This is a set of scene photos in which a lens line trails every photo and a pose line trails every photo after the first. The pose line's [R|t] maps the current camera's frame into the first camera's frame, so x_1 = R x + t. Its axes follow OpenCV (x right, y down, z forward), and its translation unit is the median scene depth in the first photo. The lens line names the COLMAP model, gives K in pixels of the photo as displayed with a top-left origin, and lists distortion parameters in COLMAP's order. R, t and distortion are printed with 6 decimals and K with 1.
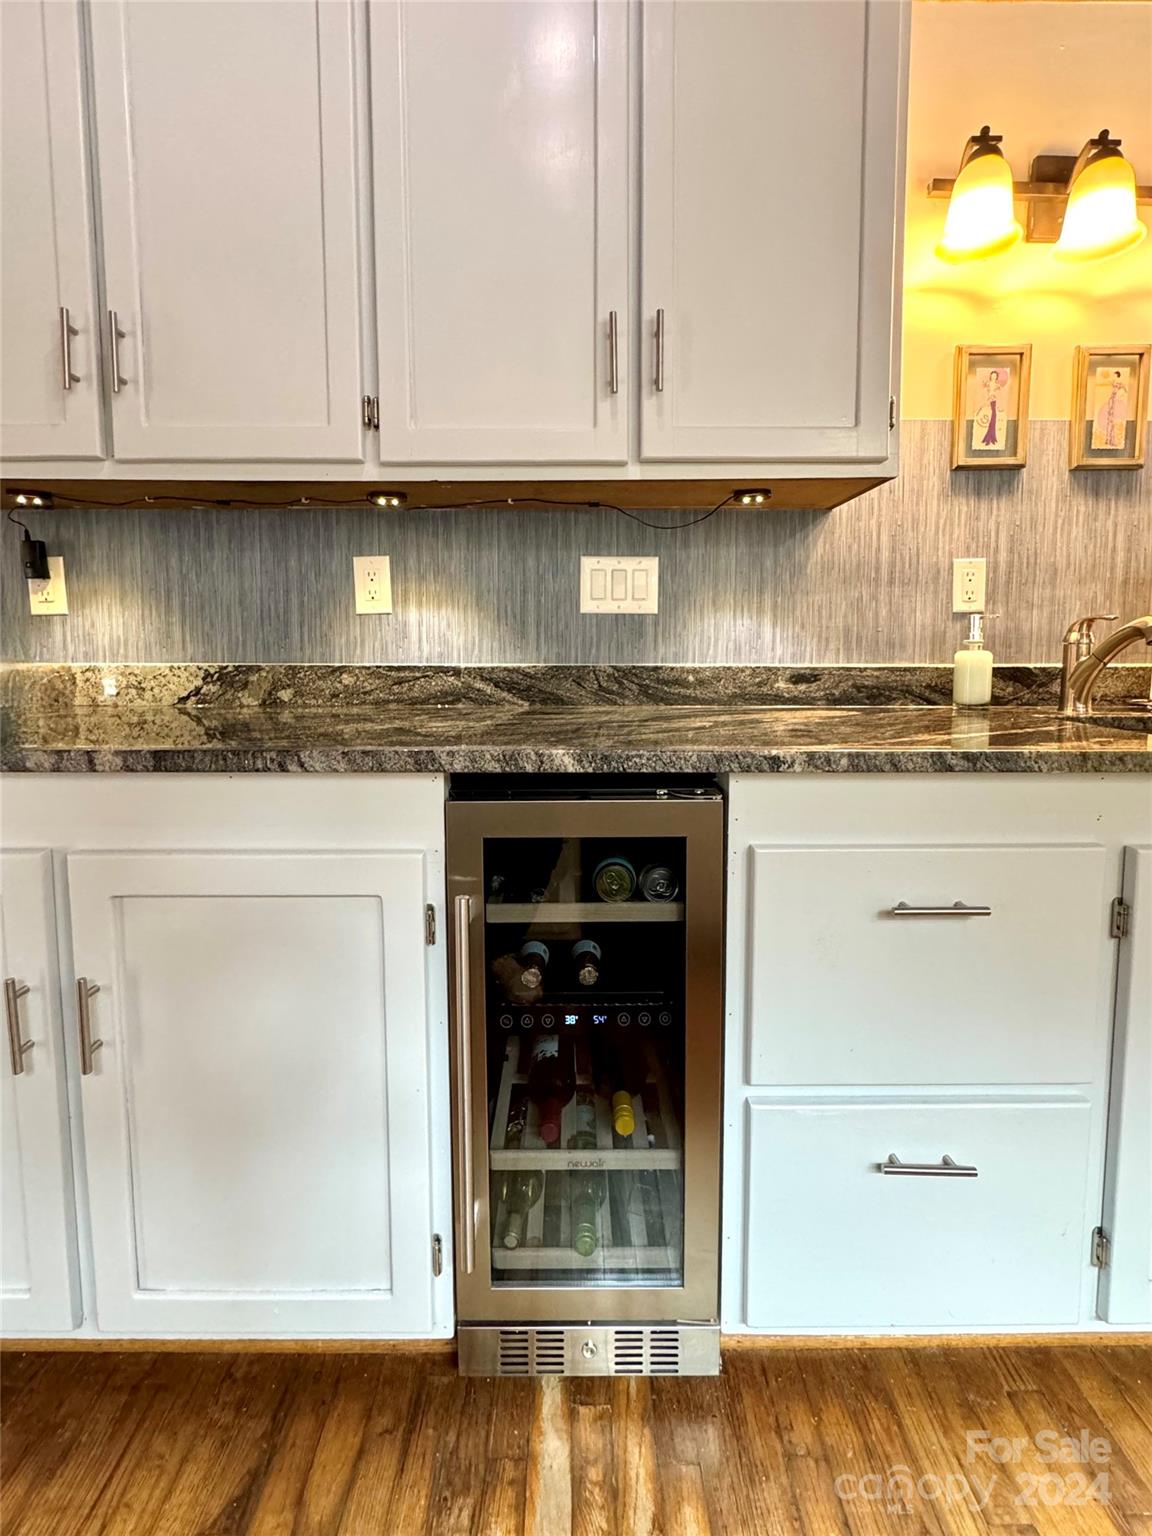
lens RADIAL K [[680.5, 0, 579.3], [0, 680.5, 753.0], [0, 0, 1]] dist [-0.001267, -0.000073]
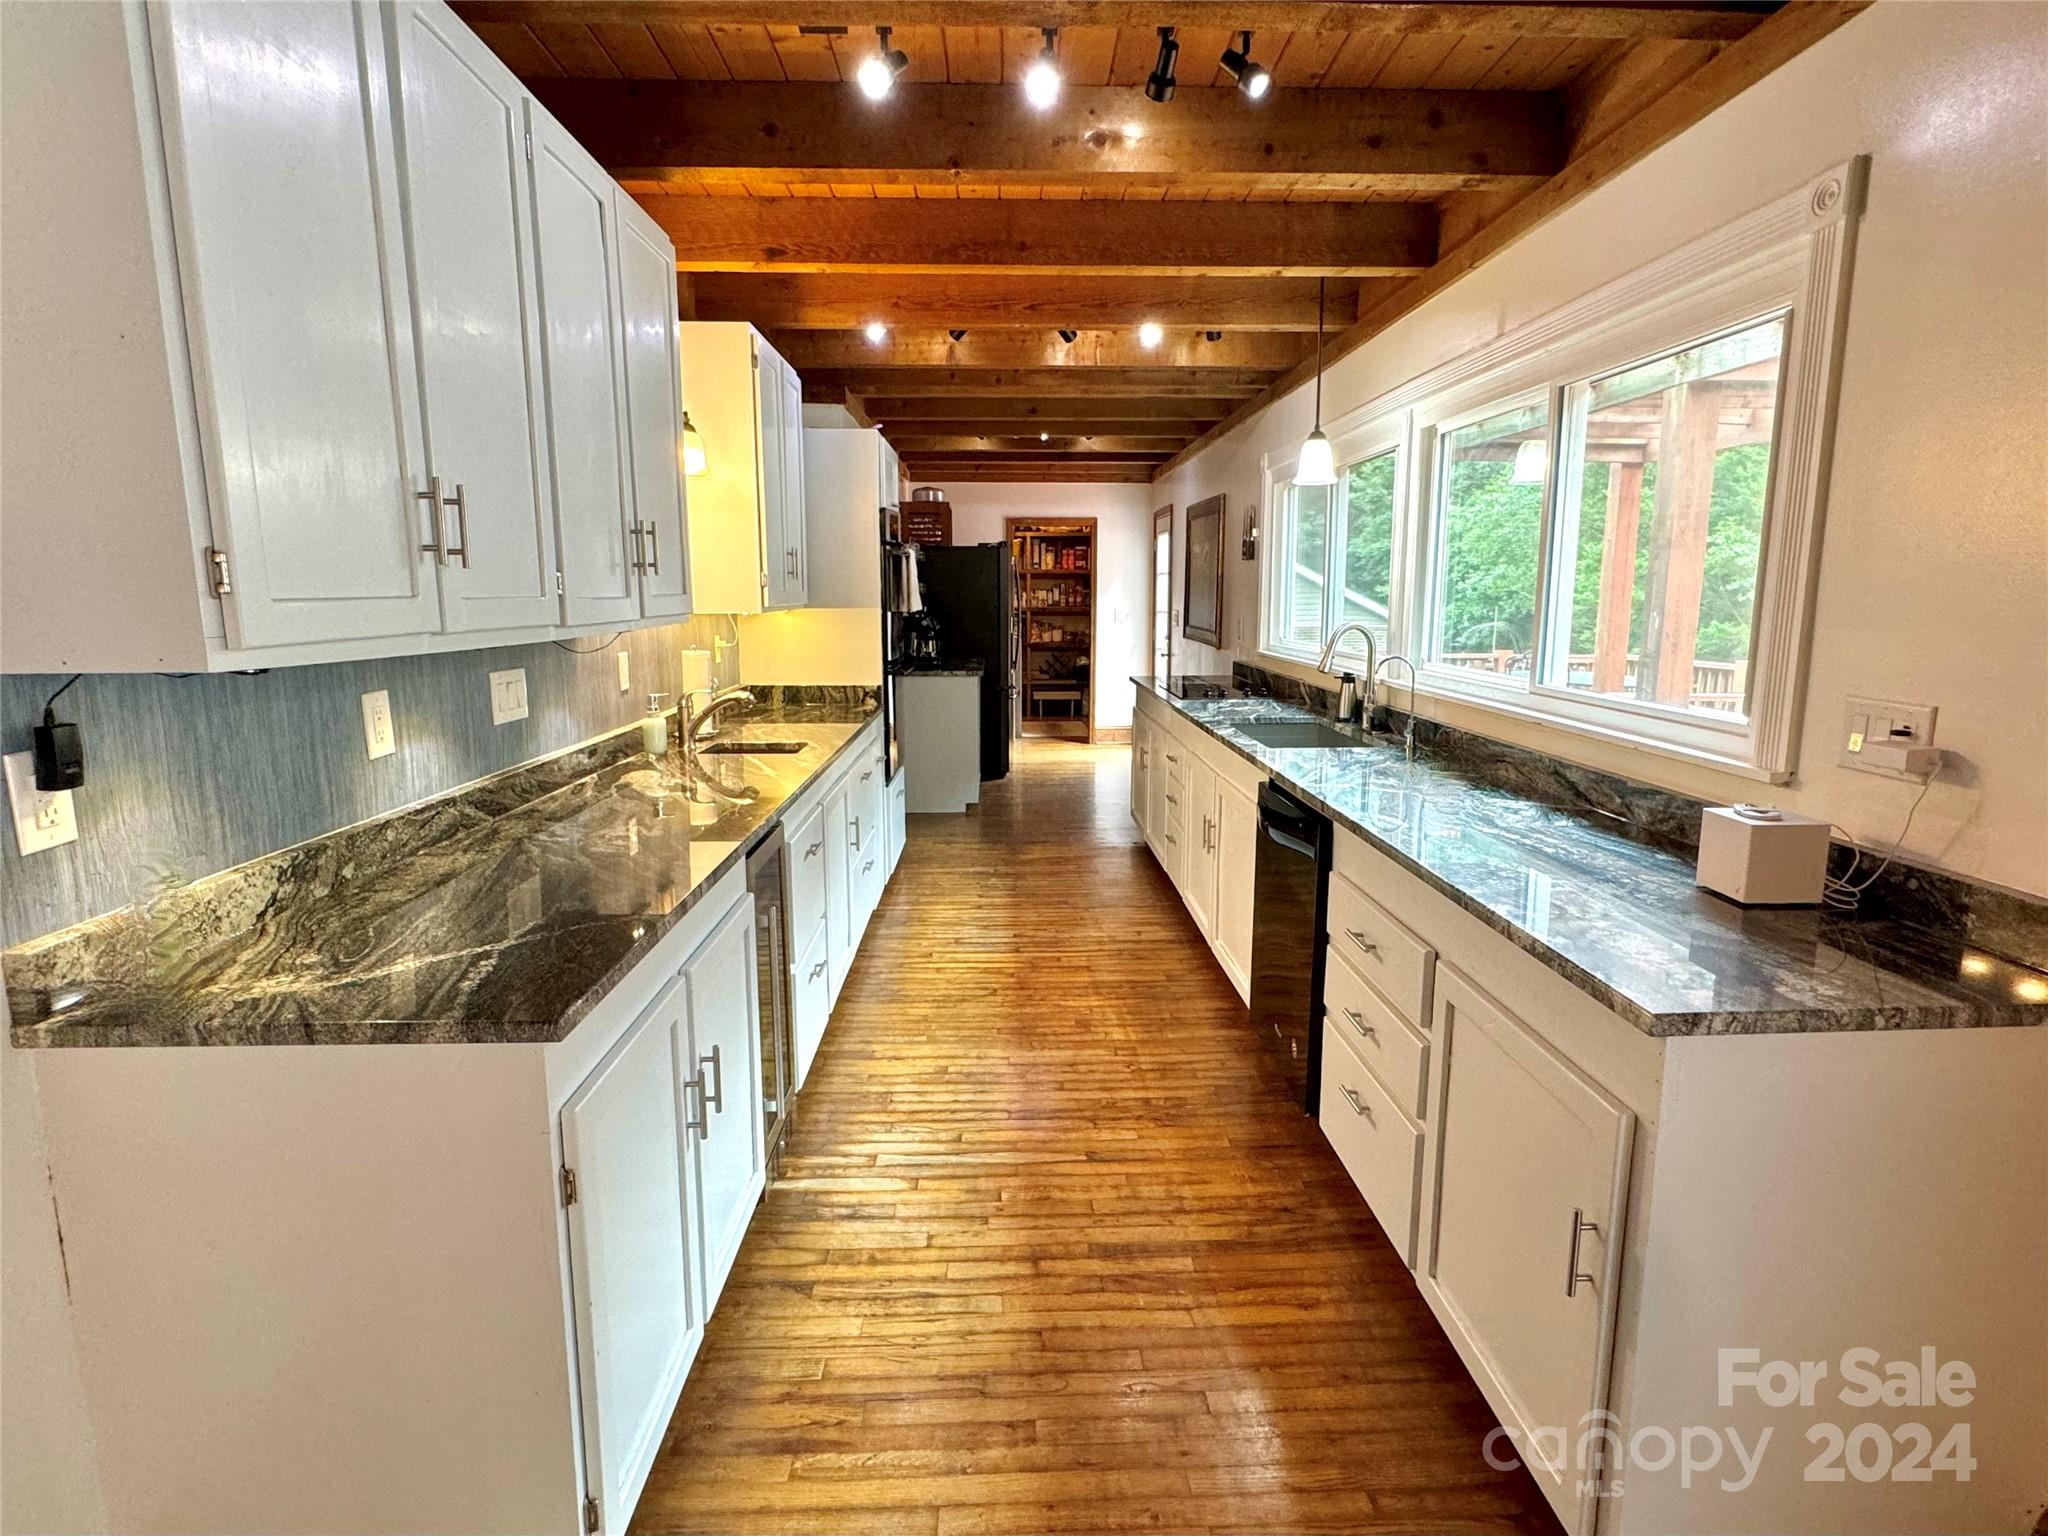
lens RADIAL K [[1021.2, 0, 1026.4], [0, 1021.2, 759.6], [0, 0, 1]] dist [0.000586, 0.000142]
pose [[-0.035198, -0.161054, 0.986318, -1.653493], [0.082134, 0.983124, 0.163464, -0.351698], [-0.996000, 0.086763, -0.021376, 0.201298]]
